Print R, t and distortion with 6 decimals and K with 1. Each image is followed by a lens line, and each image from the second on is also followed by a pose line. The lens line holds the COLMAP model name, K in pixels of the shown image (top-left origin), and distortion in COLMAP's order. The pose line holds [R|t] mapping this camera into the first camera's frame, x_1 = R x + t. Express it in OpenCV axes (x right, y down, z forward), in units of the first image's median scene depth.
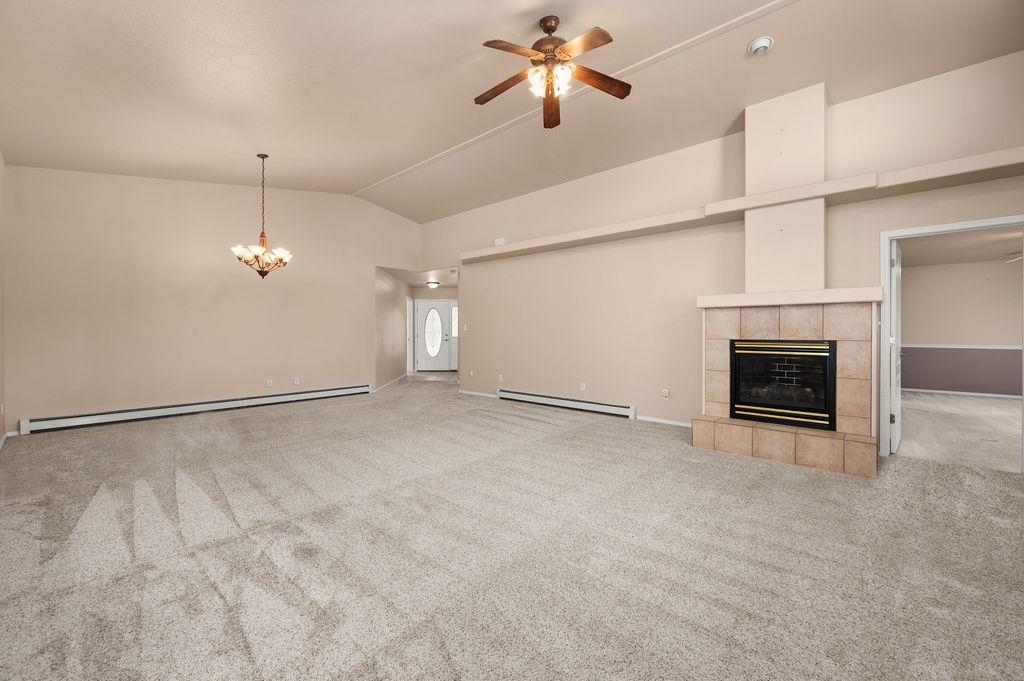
lens RADIAL K [[409.6, 0, 509.2], [0, 409.6, 331.4], [0, 0, 1]] dist [-0.000493, 0.000469]
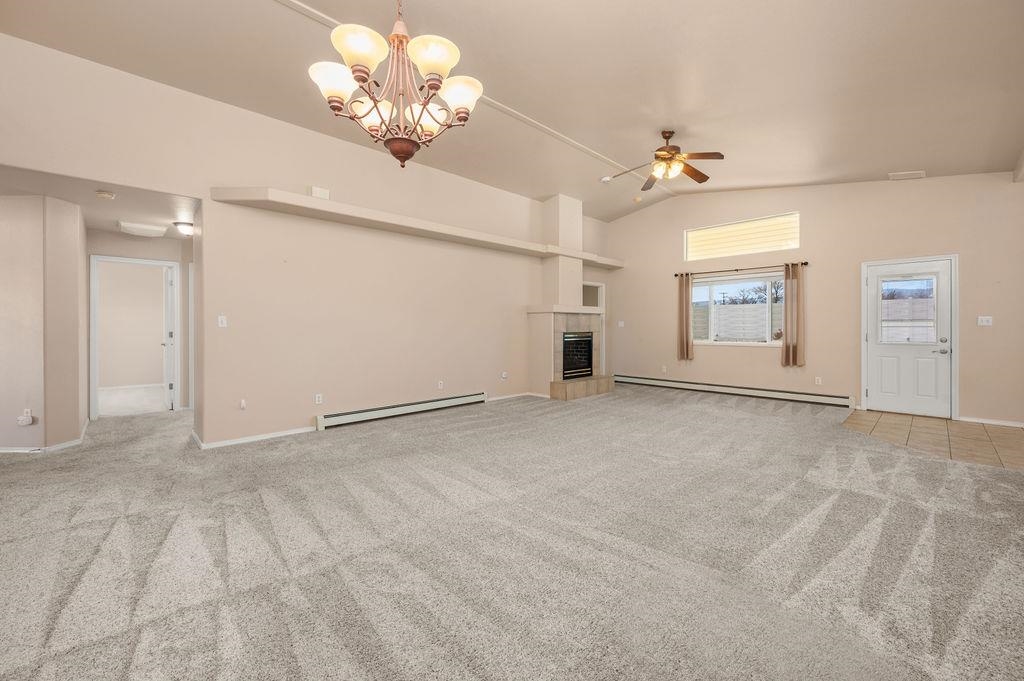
lens RADIAL K [[409.6, 0, 505.8], [0, 409.6, 331.4], [0, 0, 1]] dist [-0.000493, 0.000469]
pose [[0.076086, -0.005555, 0.997086, -1.131080], [0.005559, 0.999971, 0.005147, 0.005827], [-0.997086, 0.005151, 0.076114, 1.118565]]
